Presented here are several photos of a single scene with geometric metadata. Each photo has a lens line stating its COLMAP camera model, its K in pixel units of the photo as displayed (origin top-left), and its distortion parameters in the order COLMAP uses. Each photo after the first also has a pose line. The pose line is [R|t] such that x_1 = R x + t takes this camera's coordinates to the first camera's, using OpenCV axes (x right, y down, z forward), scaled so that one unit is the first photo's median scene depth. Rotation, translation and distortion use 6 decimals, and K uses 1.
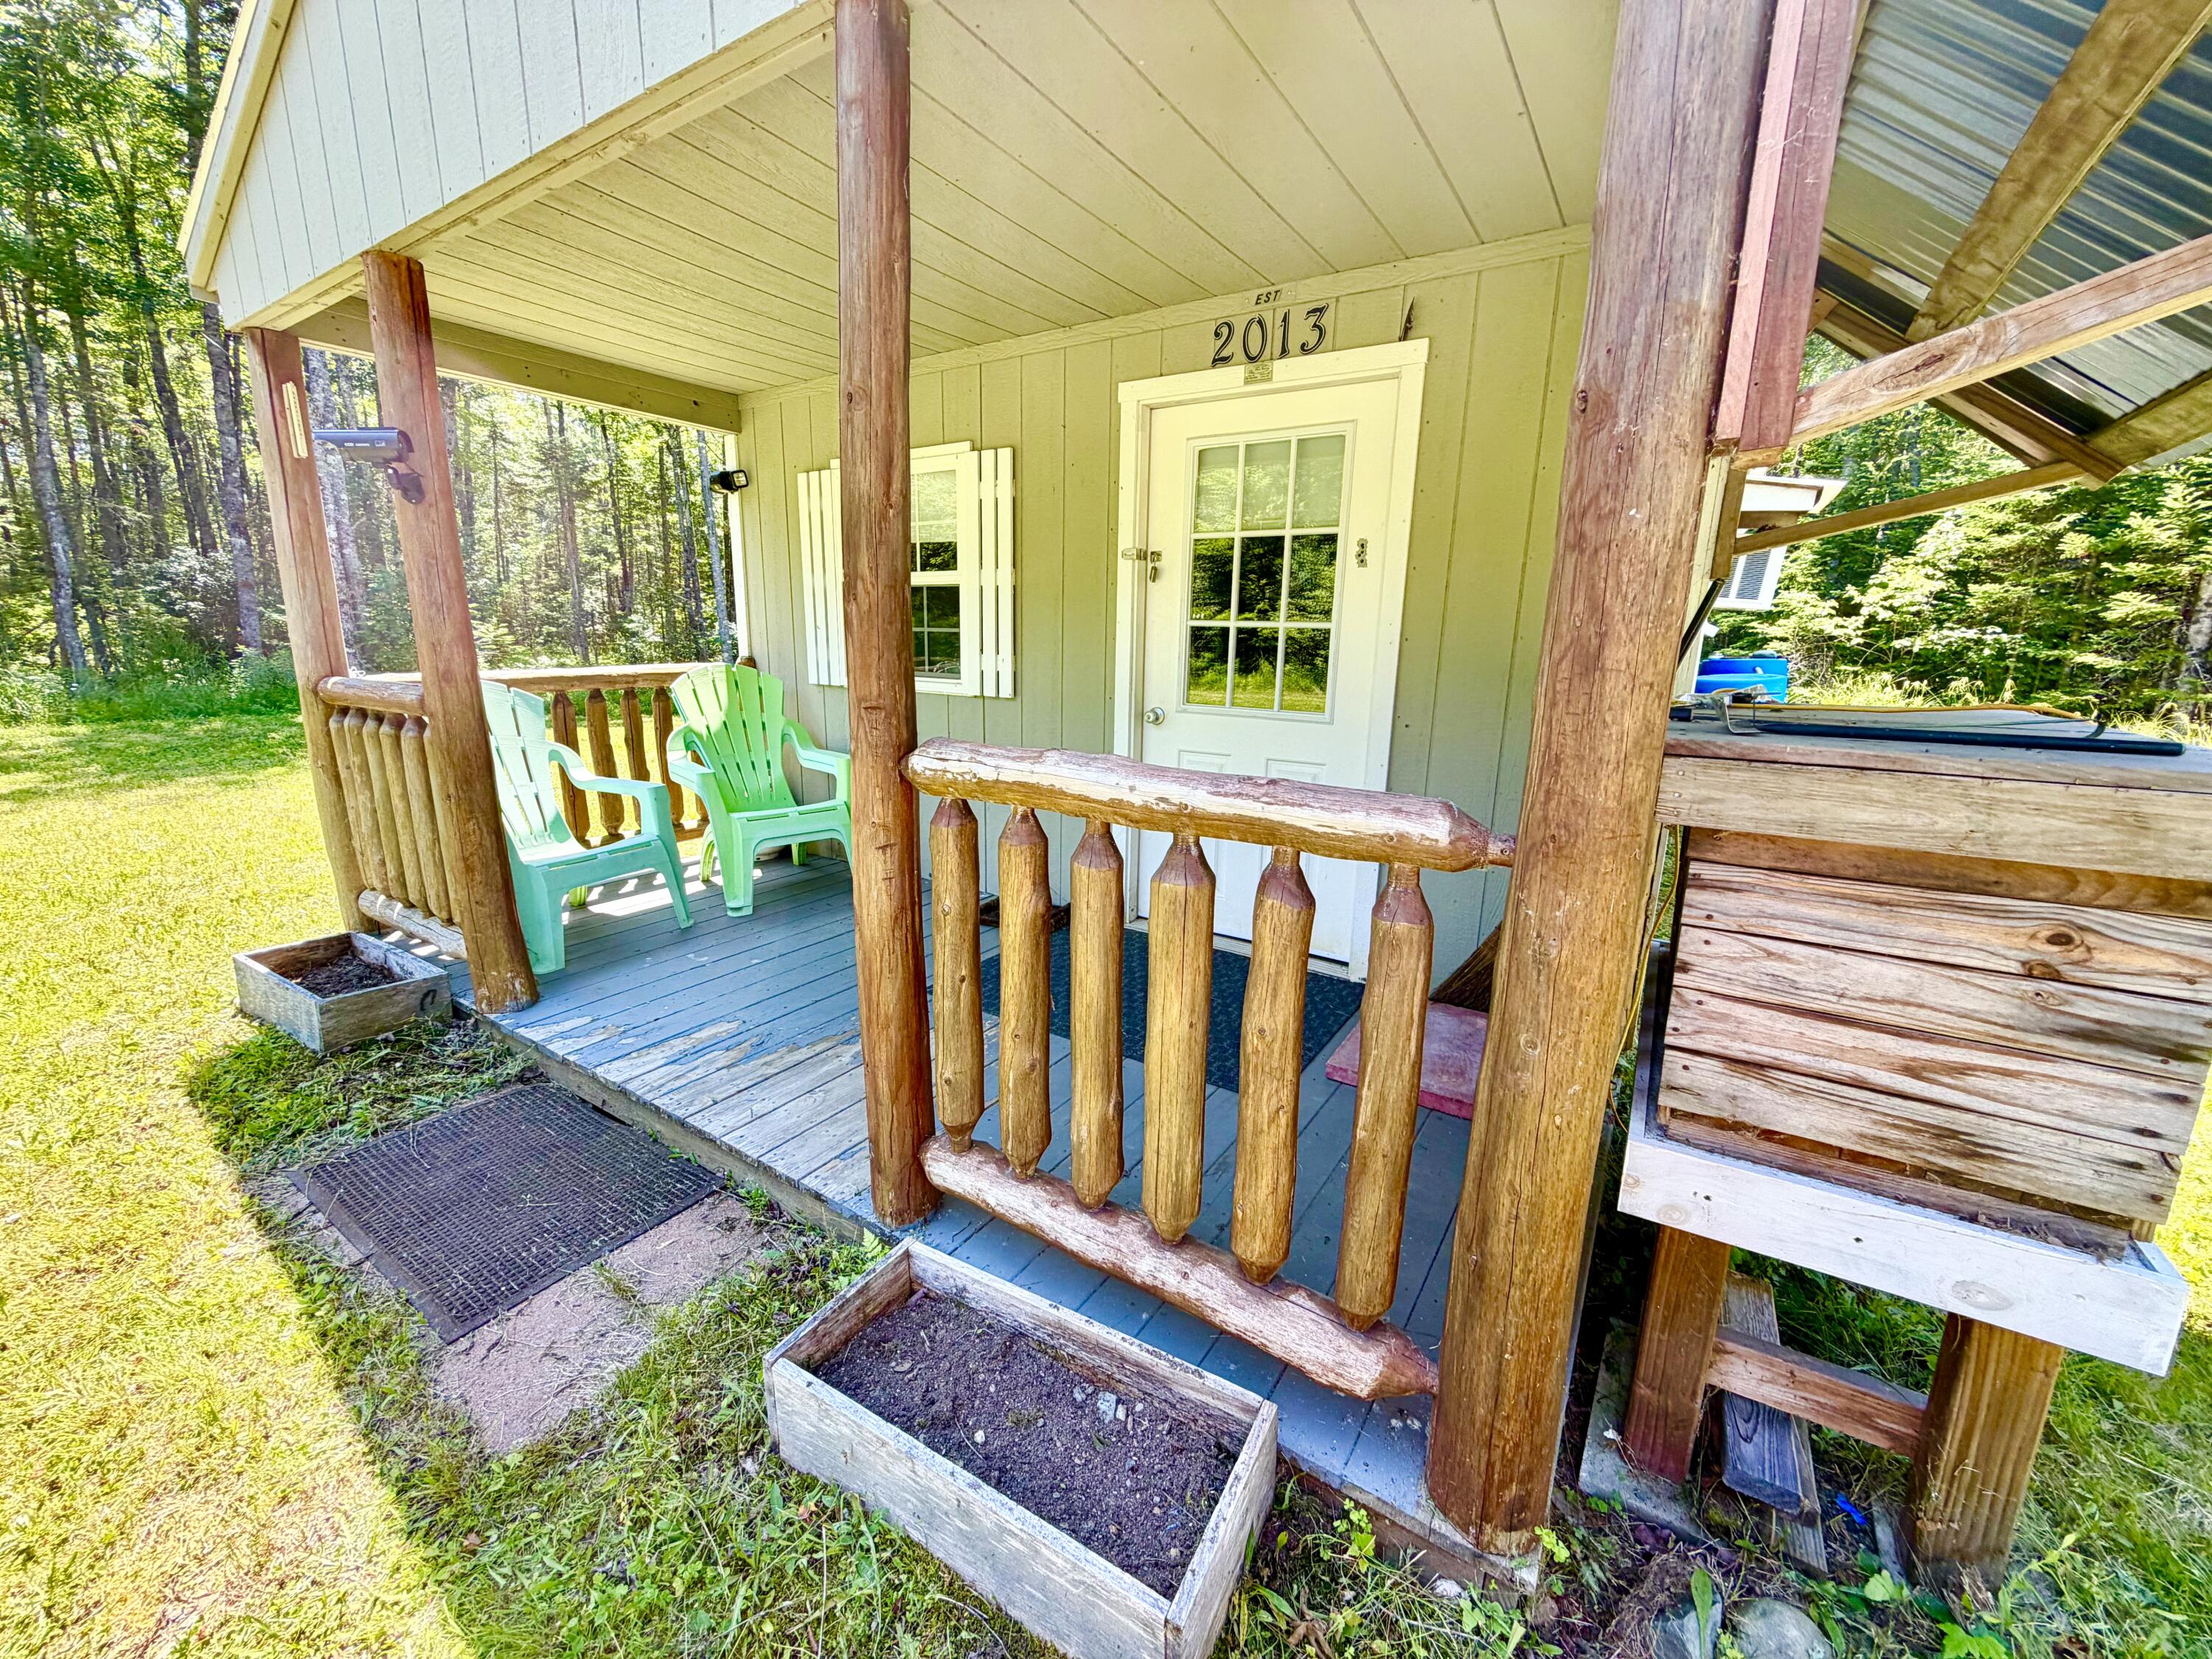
lens RADIAL K [[885.9, 0, 1098.2], [0, 885.9, 831.3], [0, 0, 1]] dist [0.001046, -0.000309]
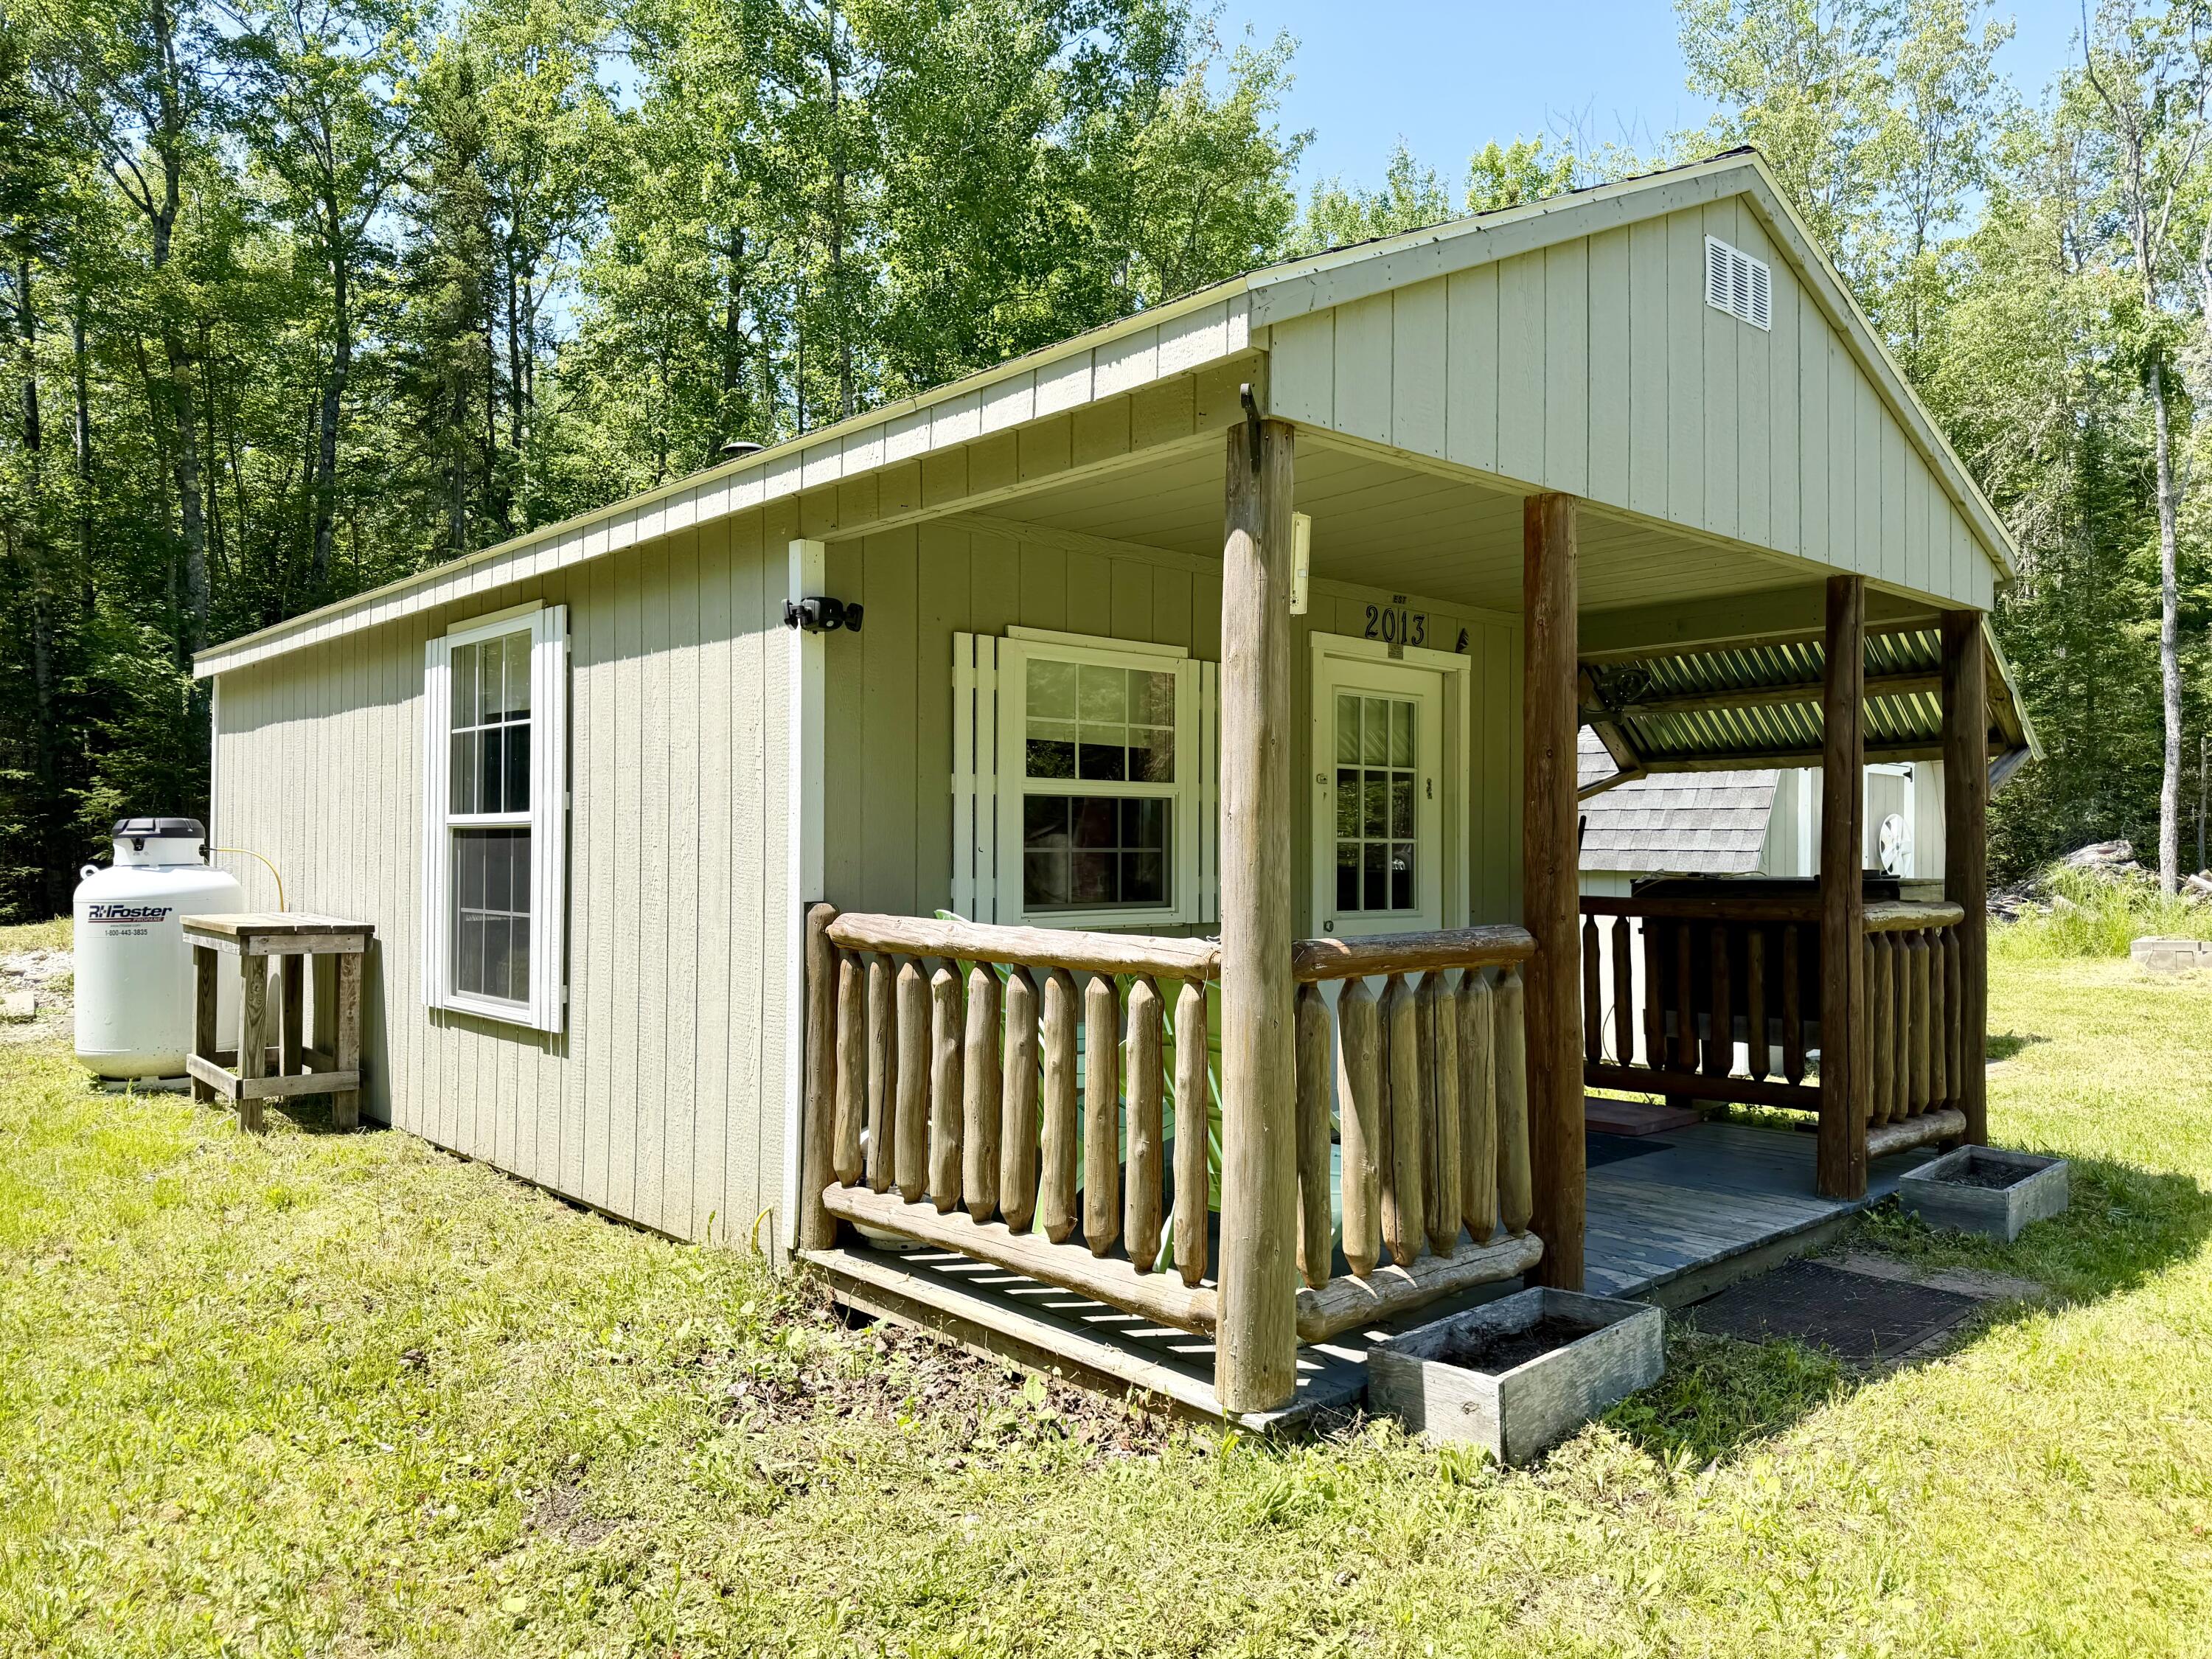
lens RADIAL K [[1565.0, 0, 1087.9], [0, 1565.0, 824.4], [0, 0, 1]] dist [0.055546, -0.060946]
pose [[0.248094, -0.003759, 0.968729, -2.112340], [0.216726, 0.974861, -0.051721, -0.246213], [-0.944182, 0.222780, 0.242672, 0.910719]]
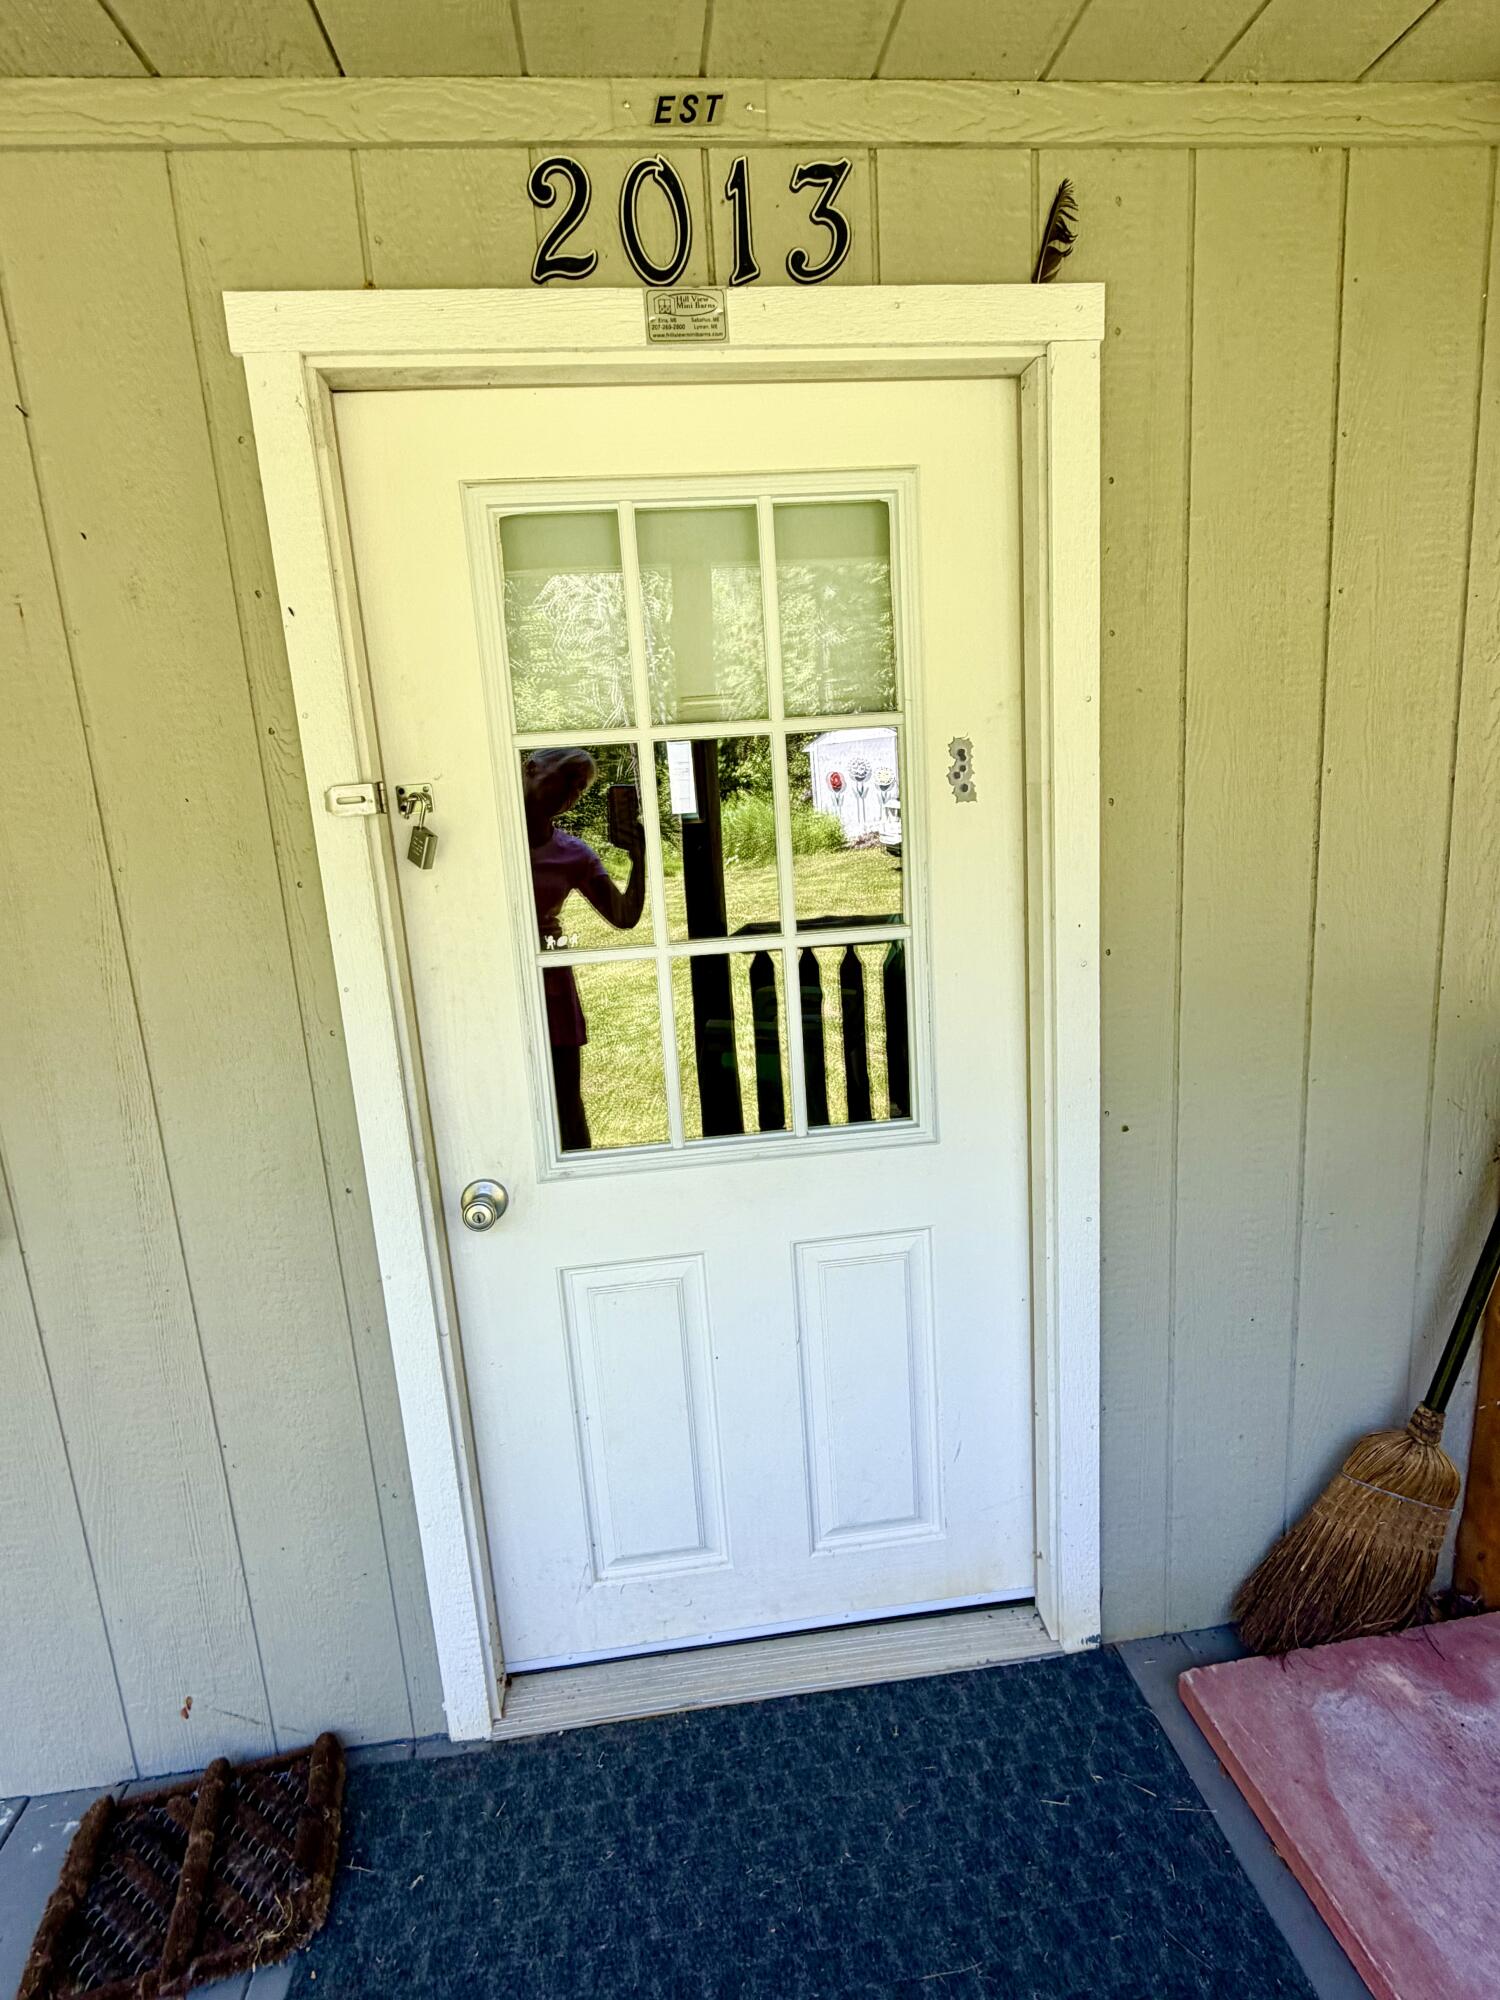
lens RADIAL K [[1049.1, 0, 755.6], [0, 1049.1, 1007.8], [0, 0, 1]] dist [0.000297, -0.001425]
pose [[0.756705, -0.202875, 0.621482, -0.130911], [0.224694, 0.973427, 0.044181, -0.240308], [-0.613930, 0.106211, 0.782182, 0.654766]]
